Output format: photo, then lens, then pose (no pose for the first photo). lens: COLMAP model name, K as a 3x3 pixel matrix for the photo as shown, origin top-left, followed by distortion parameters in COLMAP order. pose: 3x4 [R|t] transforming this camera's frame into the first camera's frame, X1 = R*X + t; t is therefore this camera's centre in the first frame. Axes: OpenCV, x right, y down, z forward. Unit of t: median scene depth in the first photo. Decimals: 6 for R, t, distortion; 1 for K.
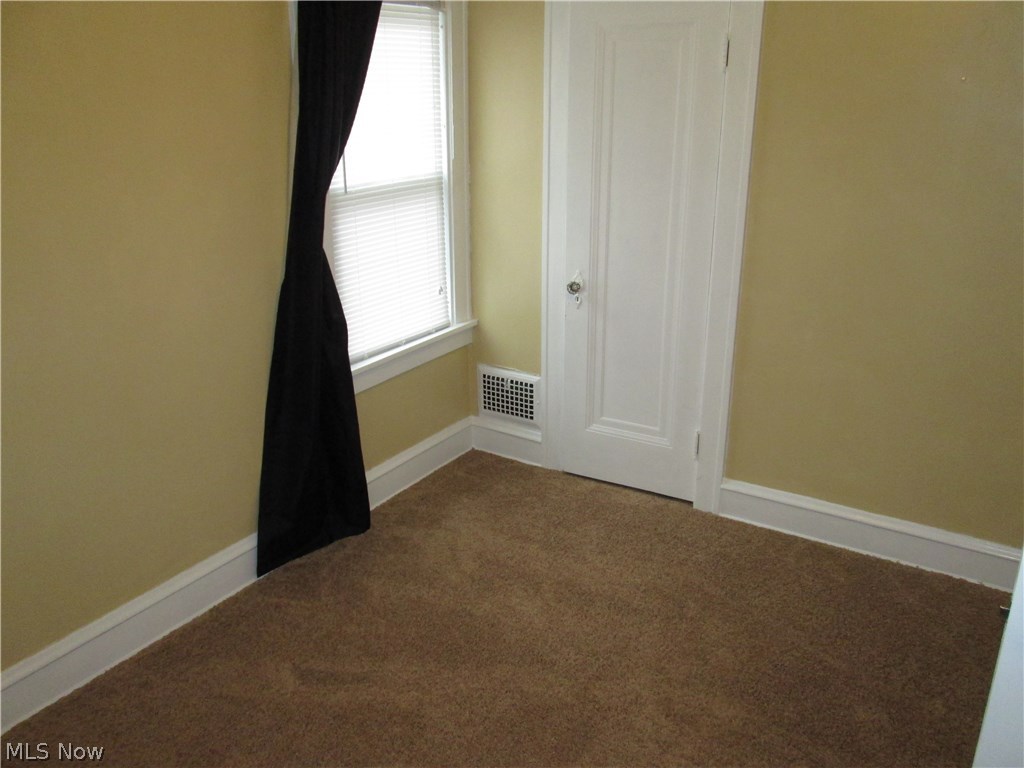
lens RADIAL K [[845.5, 0, 511.6], [0, 845.5, 385.2], [0, 0, 1]] dist [-0.033963, -0.014303]
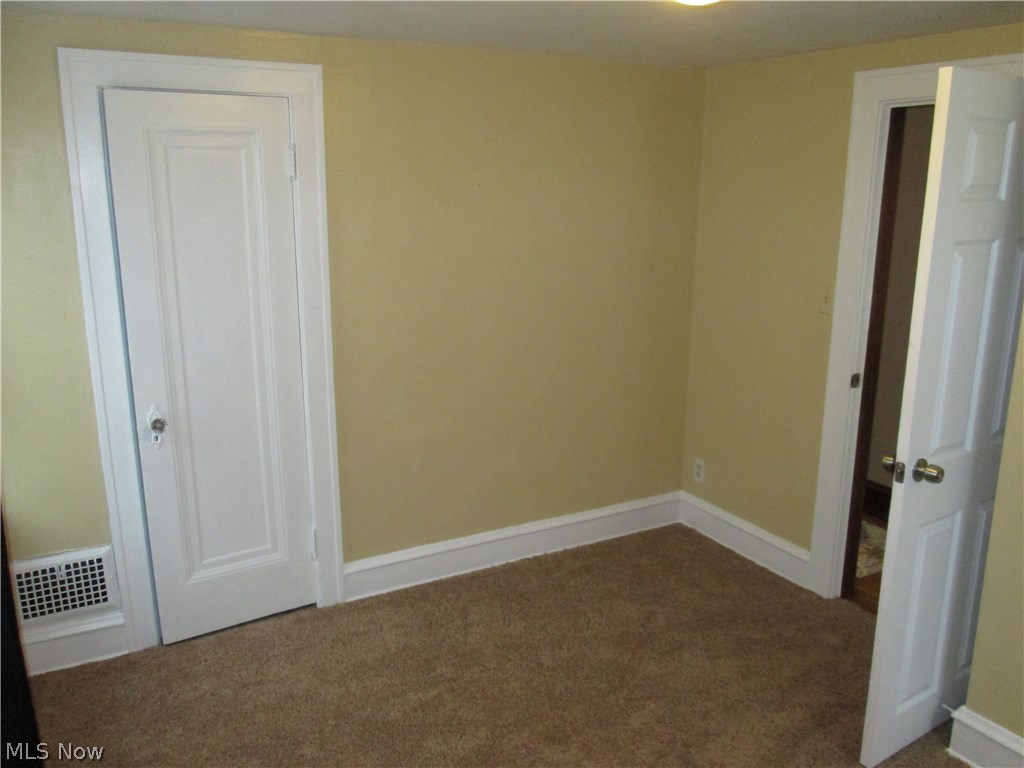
lens RADIAL K [[845.5, 0, 512.3], [0, 845.5, 382.5], [0, 0, 1]] dist [-0.033963, -0.014303]
pose [[0.460804, -0.202046, 0.864197, -0.463332], [0.292113, 0.954014, 0.067285, -0.103339], [-0.838051, 0.221438, 0.498634, 0.251796]]
